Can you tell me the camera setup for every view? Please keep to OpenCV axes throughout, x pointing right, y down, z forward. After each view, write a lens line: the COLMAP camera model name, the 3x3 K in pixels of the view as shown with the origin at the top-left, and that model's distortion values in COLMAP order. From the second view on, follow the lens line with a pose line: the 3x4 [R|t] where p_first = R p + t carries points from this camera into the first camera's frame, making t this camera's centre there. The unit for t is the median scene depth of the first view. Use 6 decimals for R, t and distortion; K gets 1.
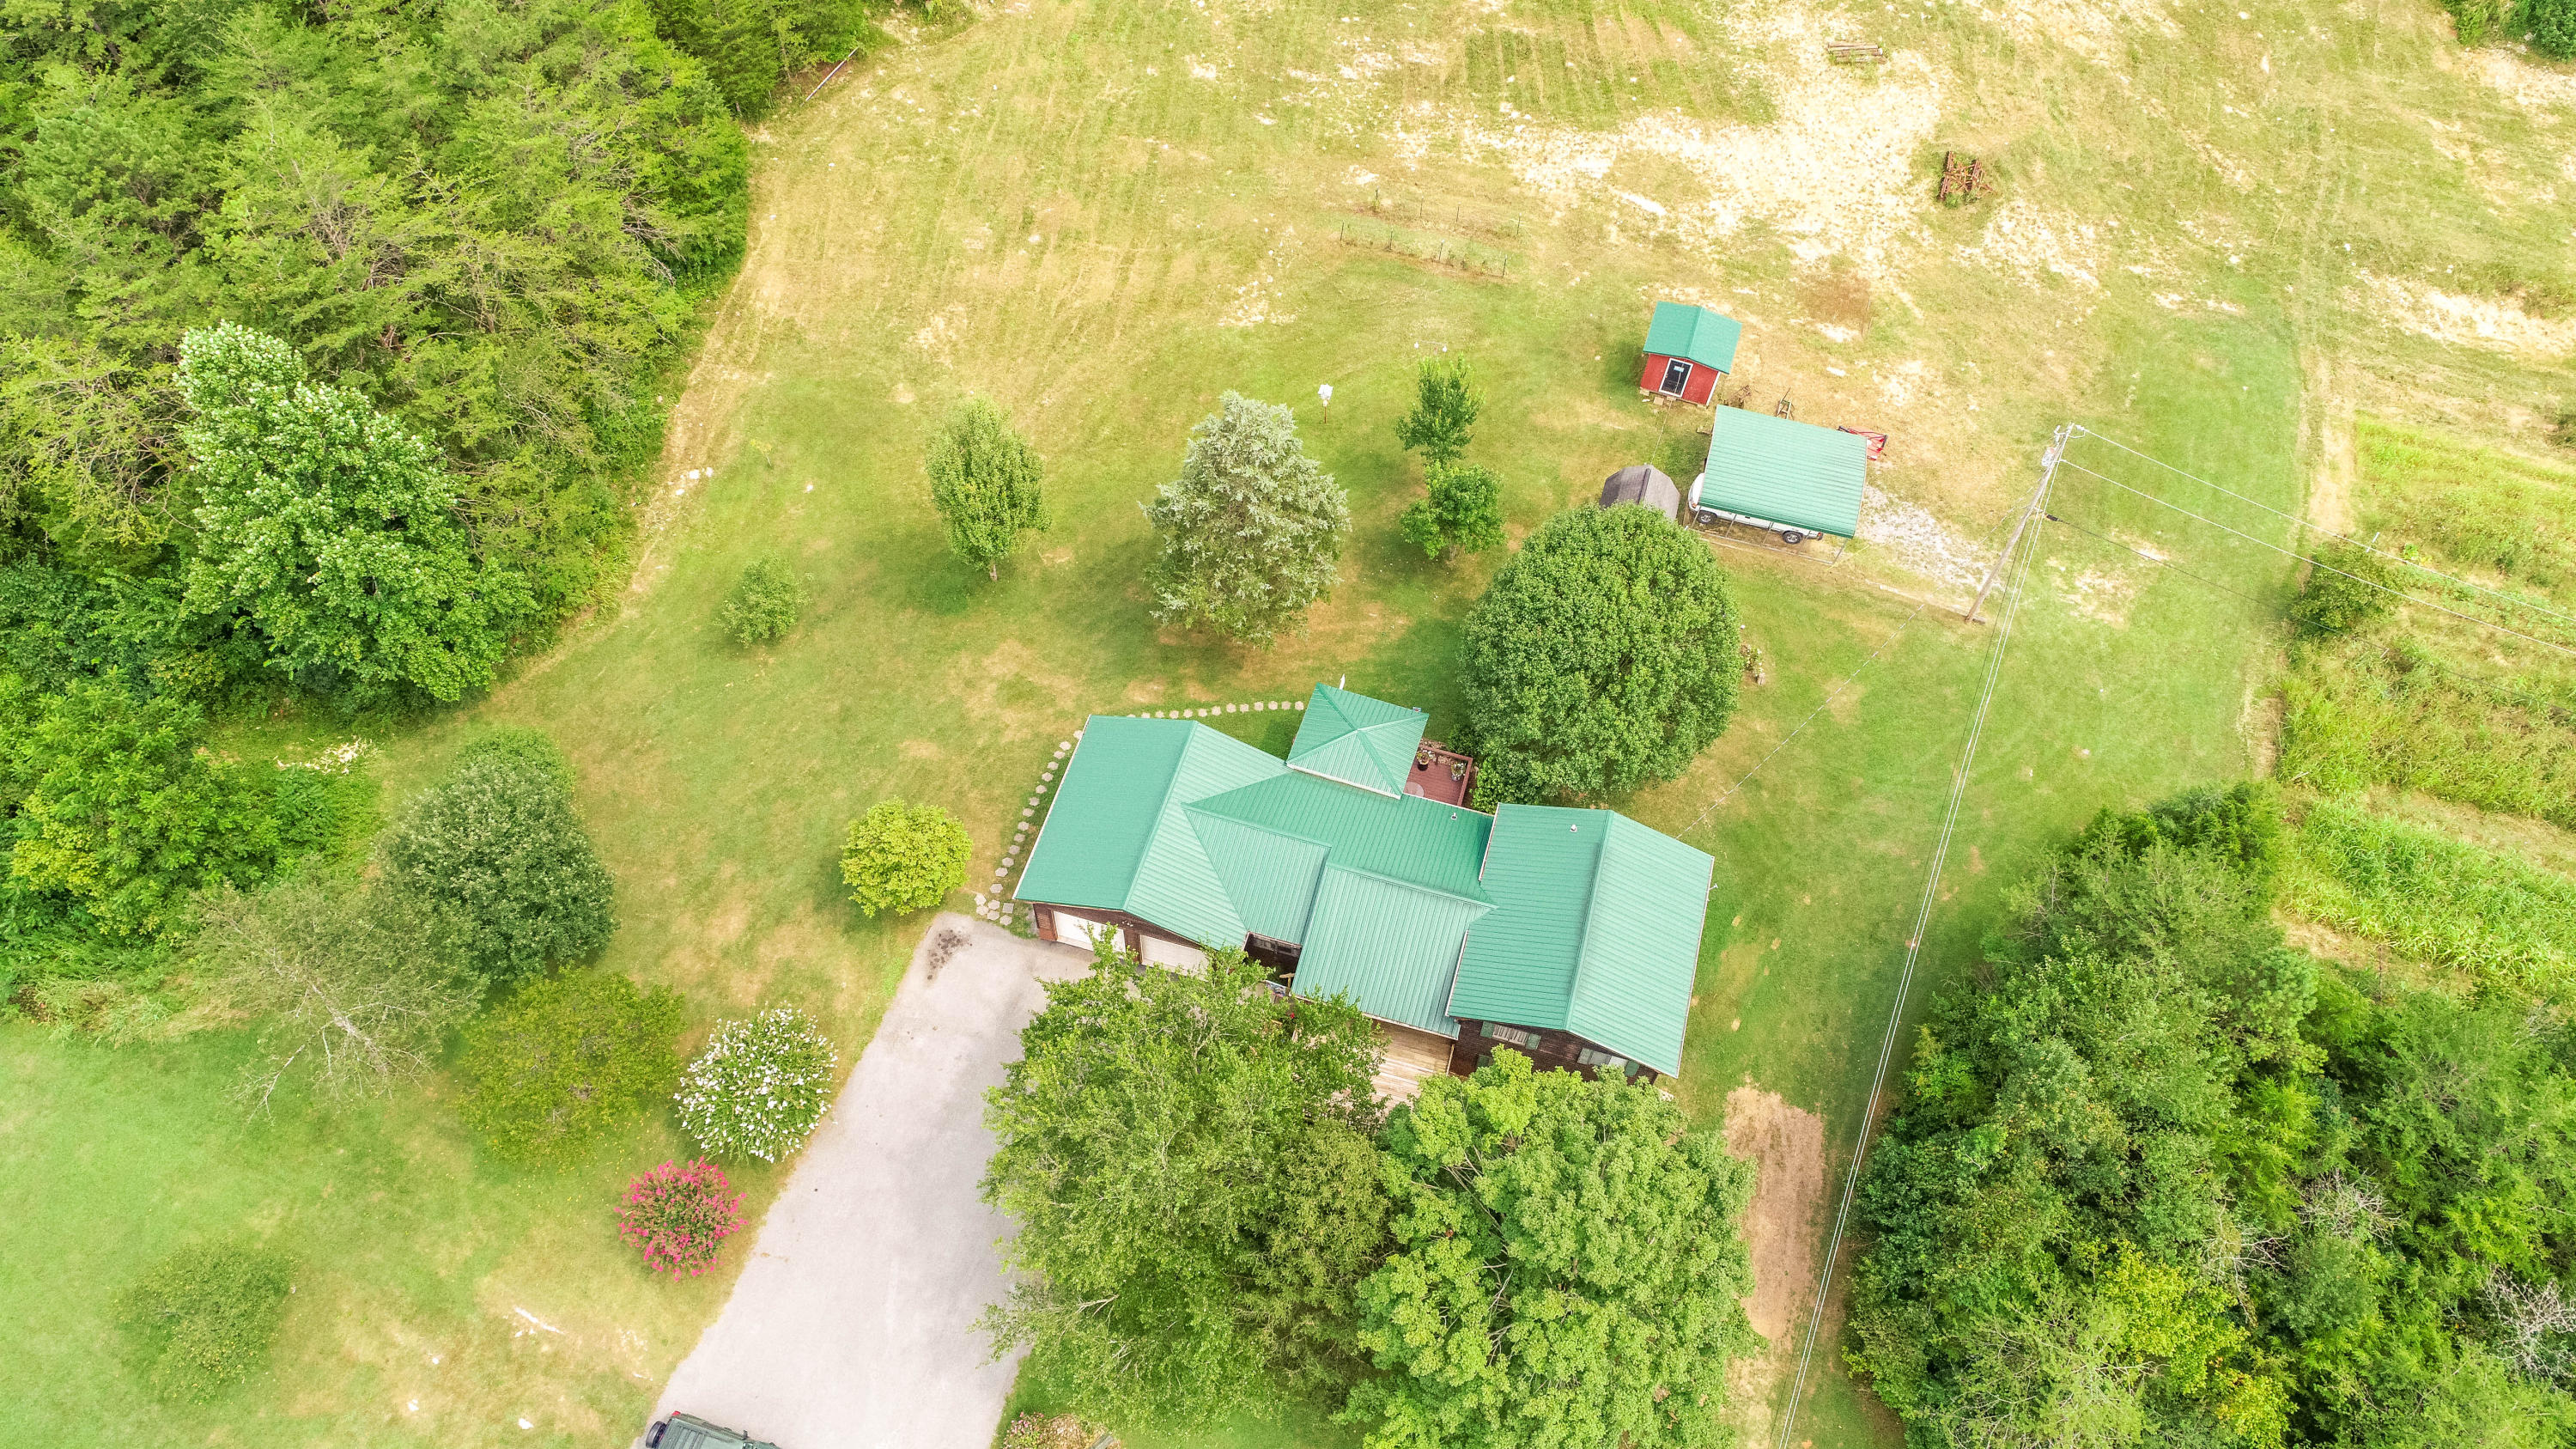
lens RADIAL K [[1728.8, 0, 1288.0], [0, 1728.8, 724.5], [0, 0, 1]] dist [-0.005263, 0.004547]
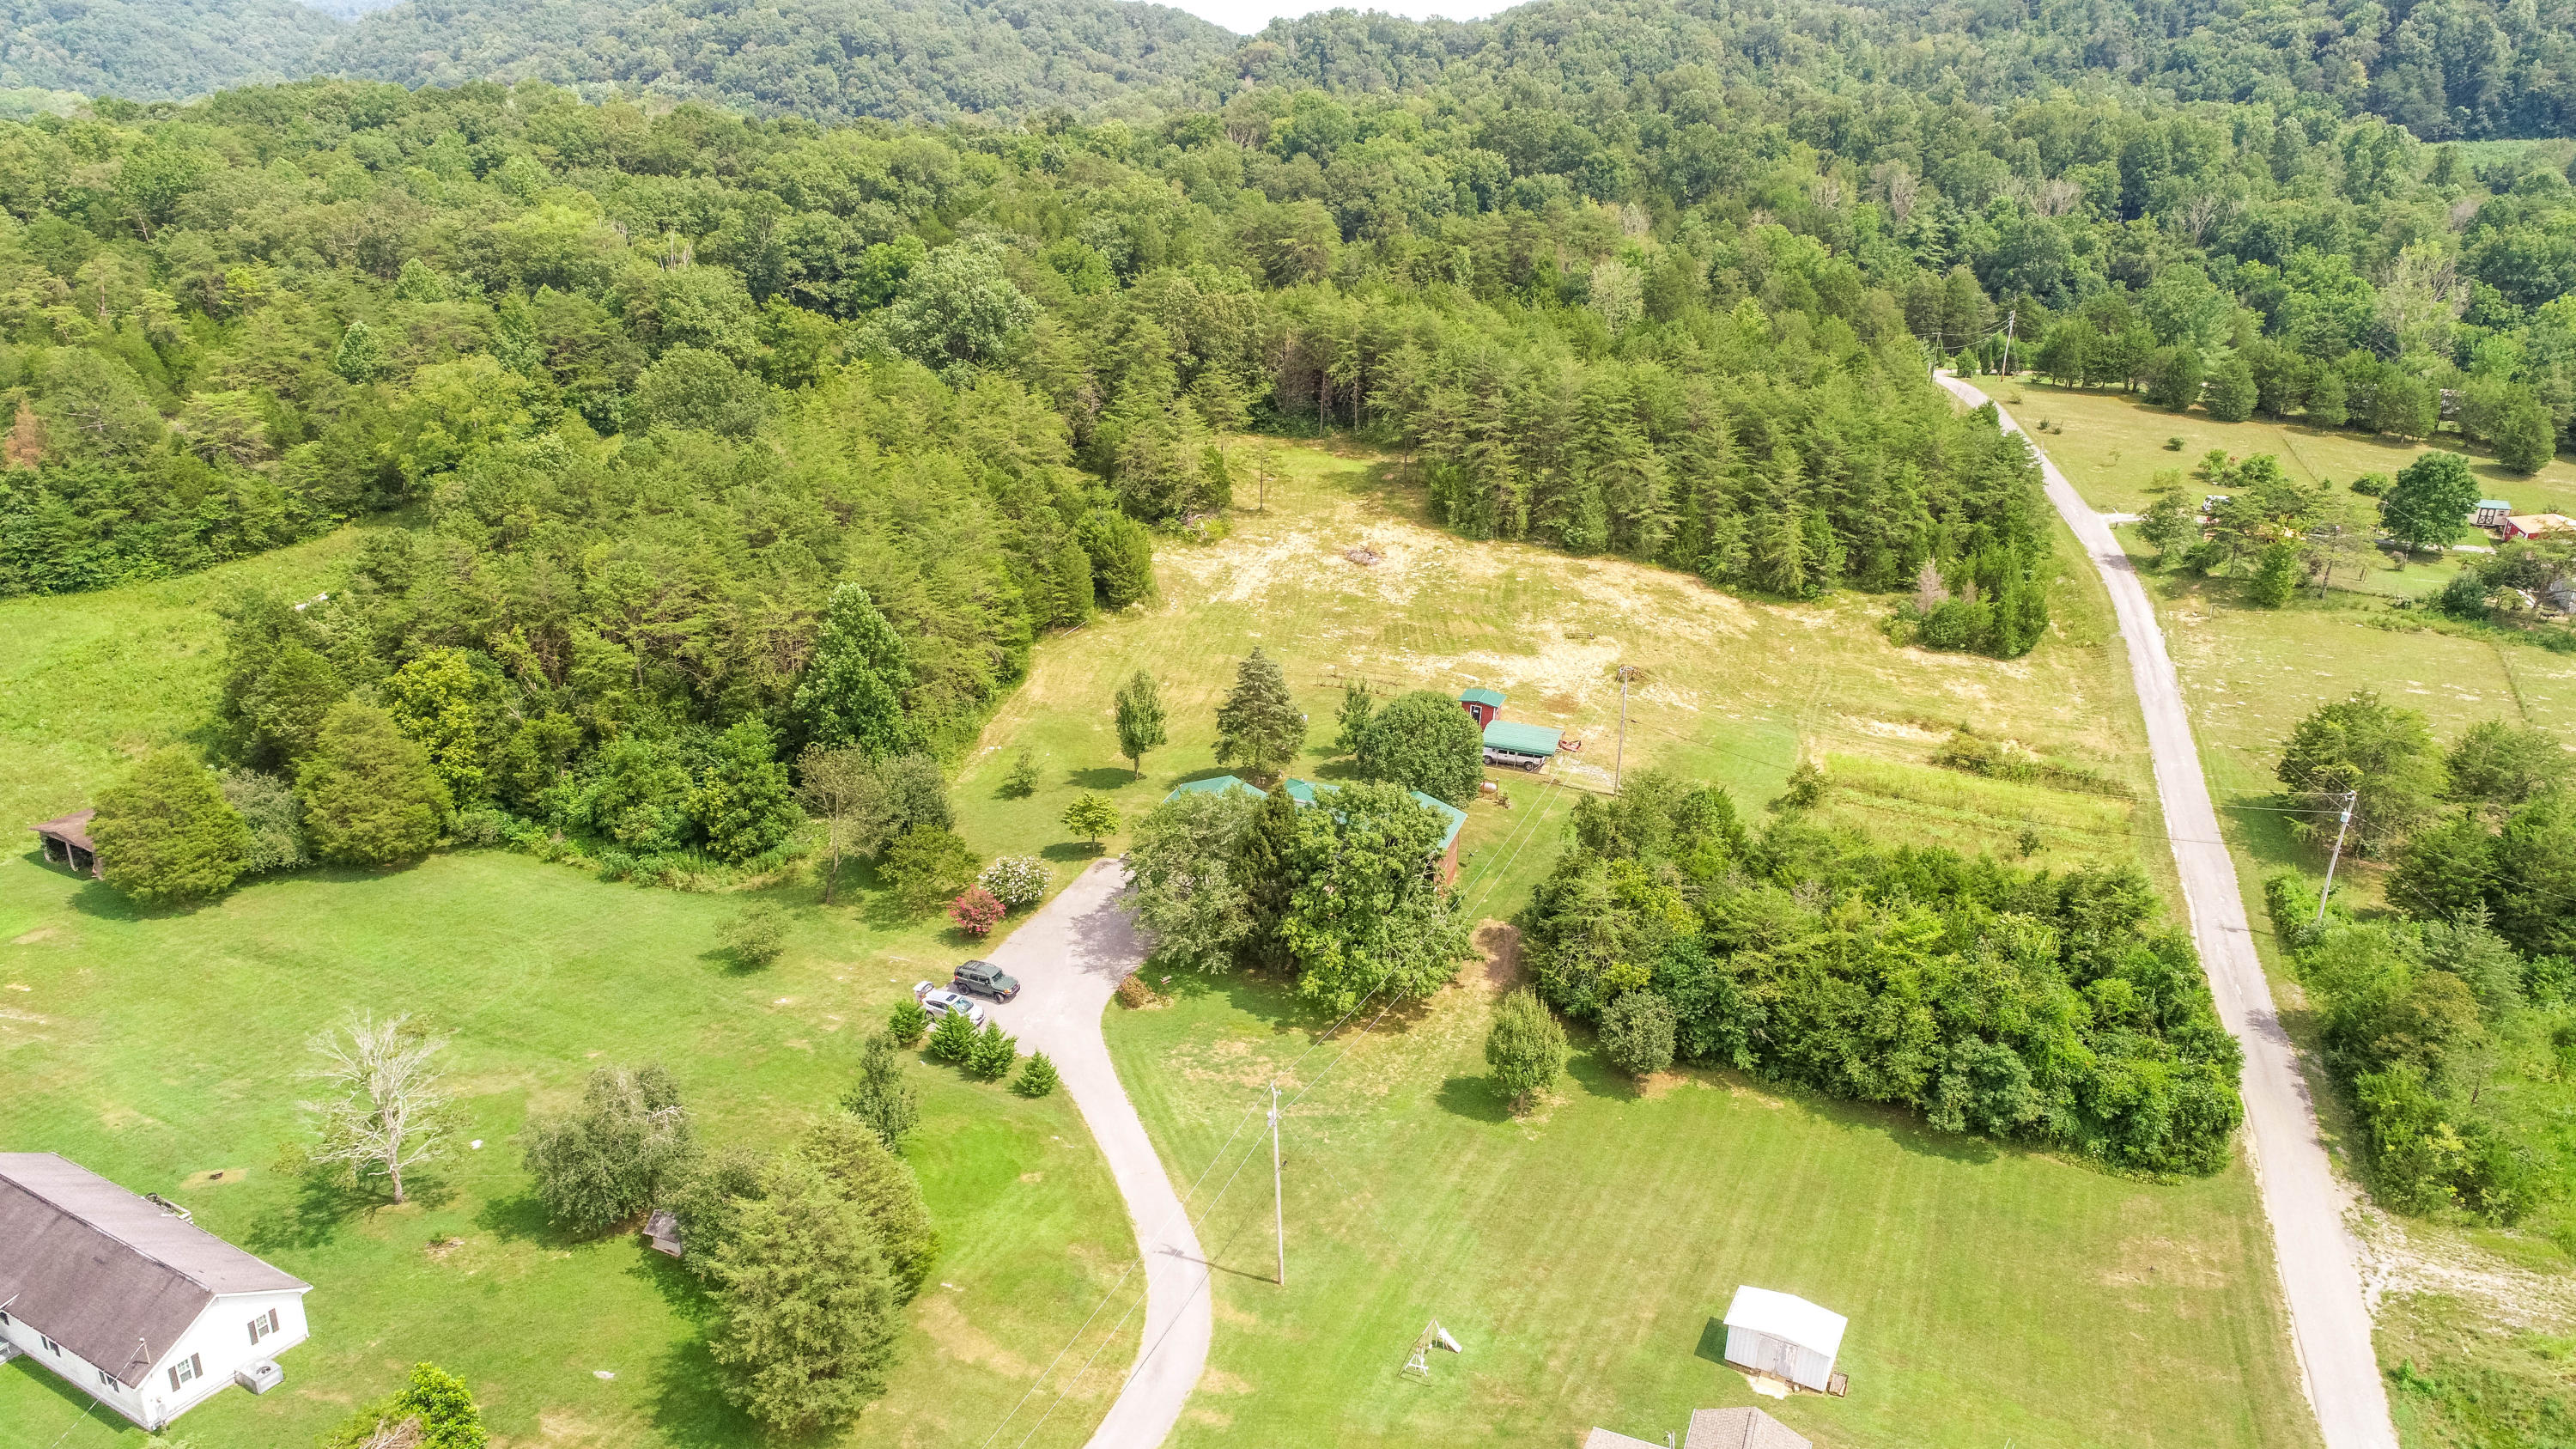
lens RADIAL K [[1728.8, 0, 1288.0], [0, 1728.8, 724.5], [0, 0, 1]] dist [-0.005263, 0.004547]
pose [[0.998942, 0.020802, -0.041007, 0.080554], [-0.040964, 0.807686, -0.588188, 0.954684], [0.020885, 0.589246, 0.807684, -0.611090]]
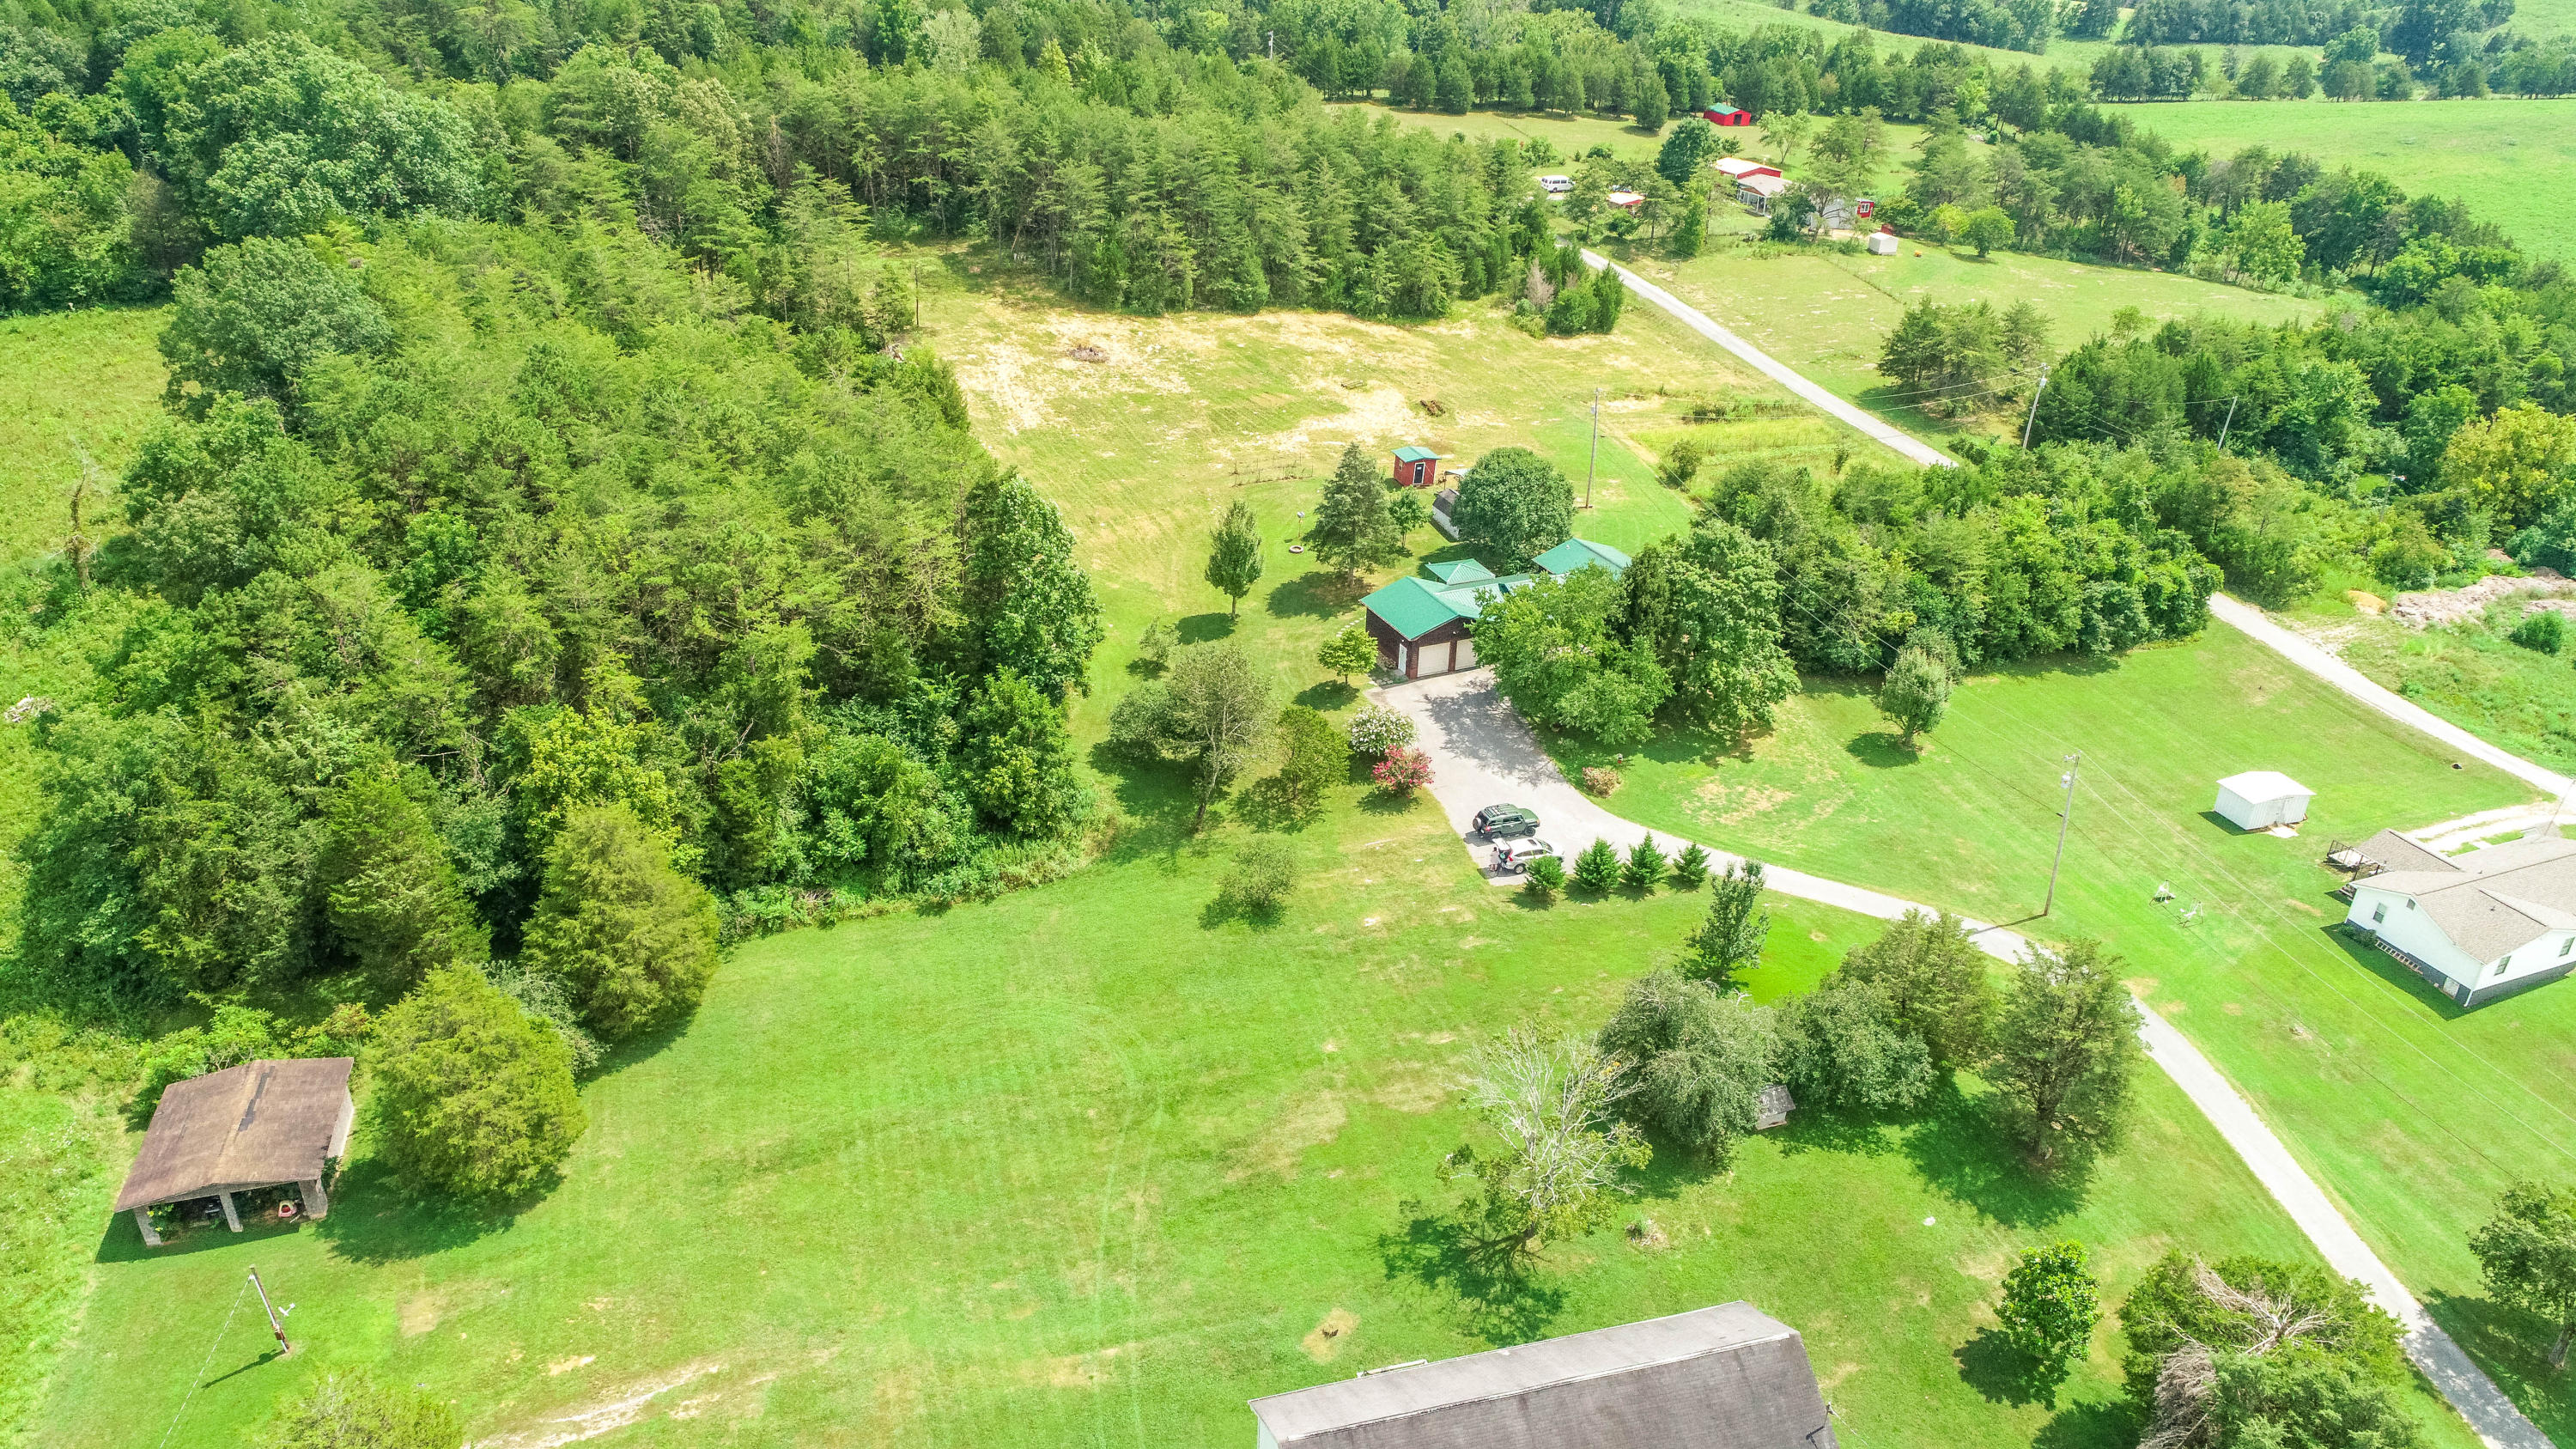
lens RADIAL K [[1728.8, 0, 1288.0], [0, 1728.8, 724.5], [0, 0, 1]] dist [-0.005263, 0.004547]
pose [[0.753058, -0.299770, 0.585698, -1.178953], [0.540556, 0.789378, -0.291000, 0.533057], [-0.375104, 0.535743, 0.756490, -0.355167]]
